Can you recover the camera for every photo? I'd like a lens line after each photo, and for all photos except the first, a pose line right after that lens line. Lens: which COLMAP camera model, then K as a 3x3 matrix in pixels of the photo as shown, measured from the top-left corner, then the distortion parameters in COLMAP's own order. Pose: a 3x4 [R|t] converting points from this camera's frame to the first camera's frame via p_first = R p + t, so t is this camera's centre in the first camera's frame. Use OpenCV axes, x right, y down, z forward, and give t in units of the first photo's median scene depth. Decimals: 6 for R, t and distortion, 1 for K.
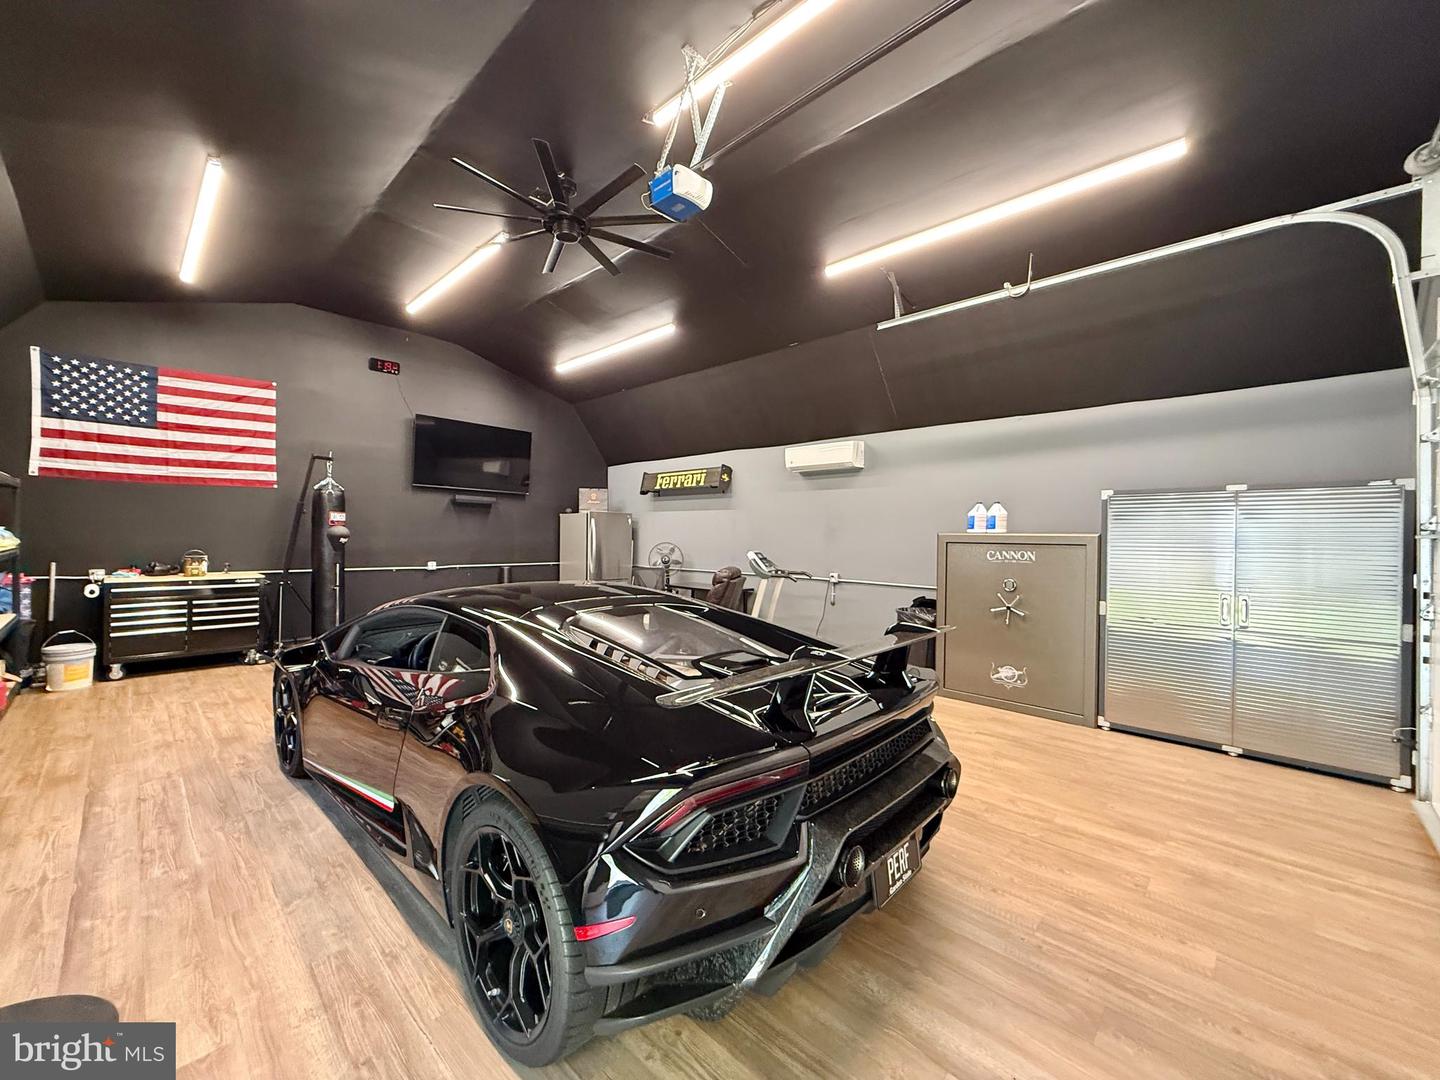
lens RADIAL K [[581.9, 0, 717.3], [0, 581.9, 537.3], [0, 0, 1]] dist [0.001144, 0.000060]
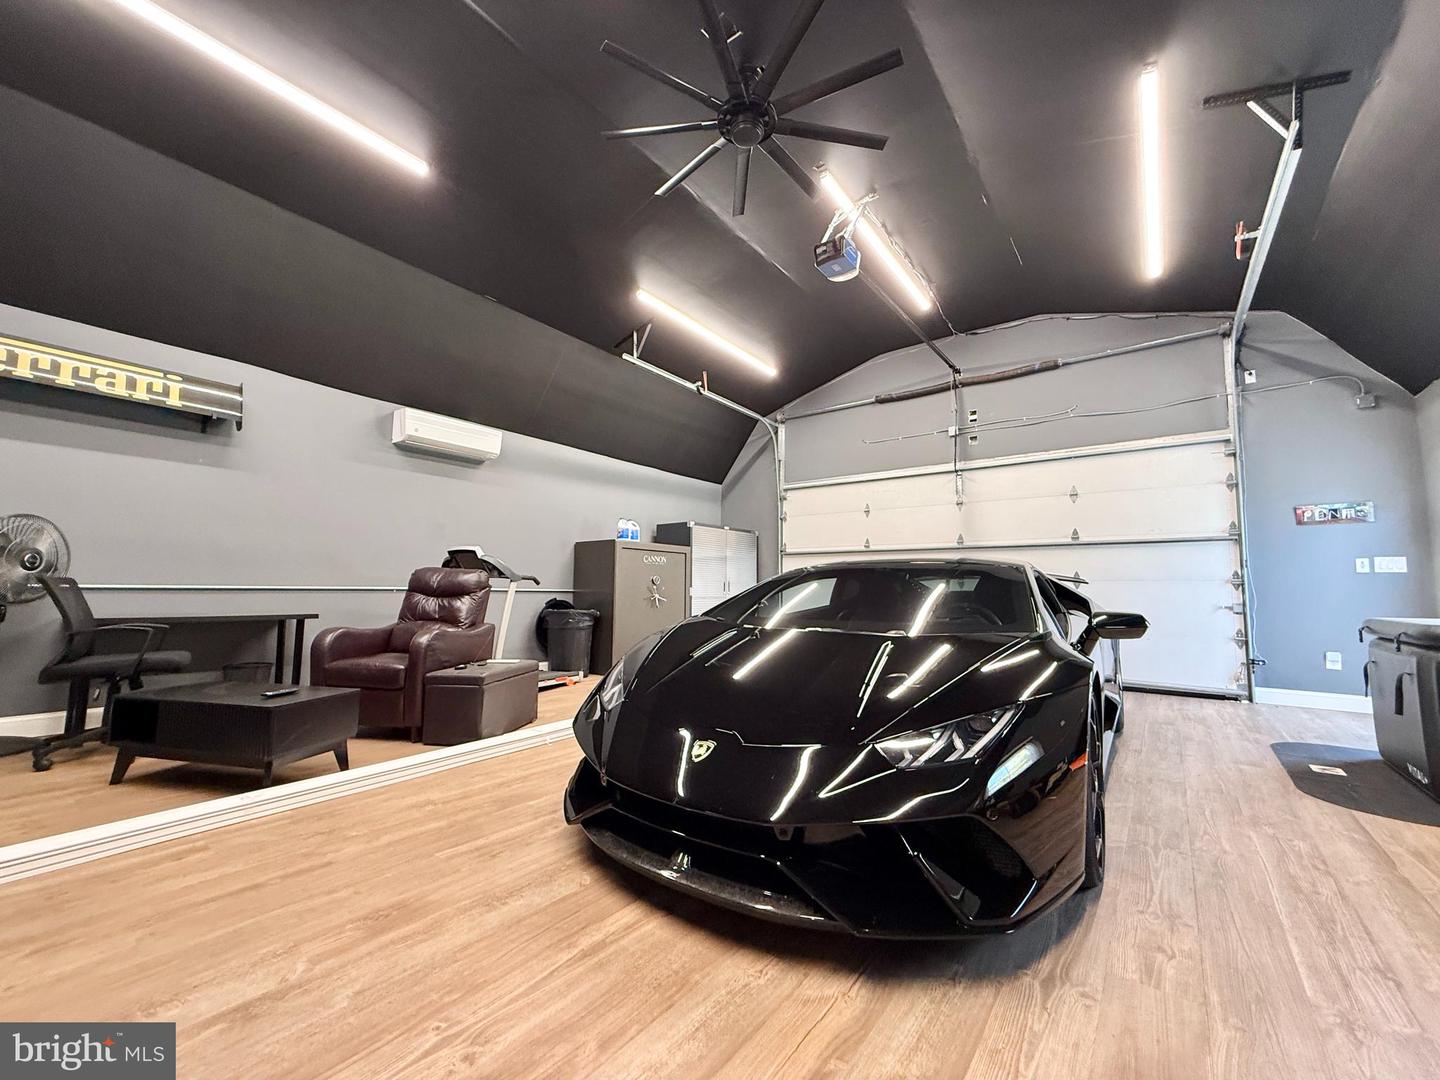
lens RADIAL K [[581.9, 0, 718.0], [0, 581.9, 538.5], [0, 0, 1]] dist [0.001144, 0.000060]
pose [[-0.122171, 0.078697, 0.989384, -1.251680], [-0.004783, 0.996793, -0.079877, 0.128043], [-0.992498, -0.014491, -0.121403, 1.411970]]
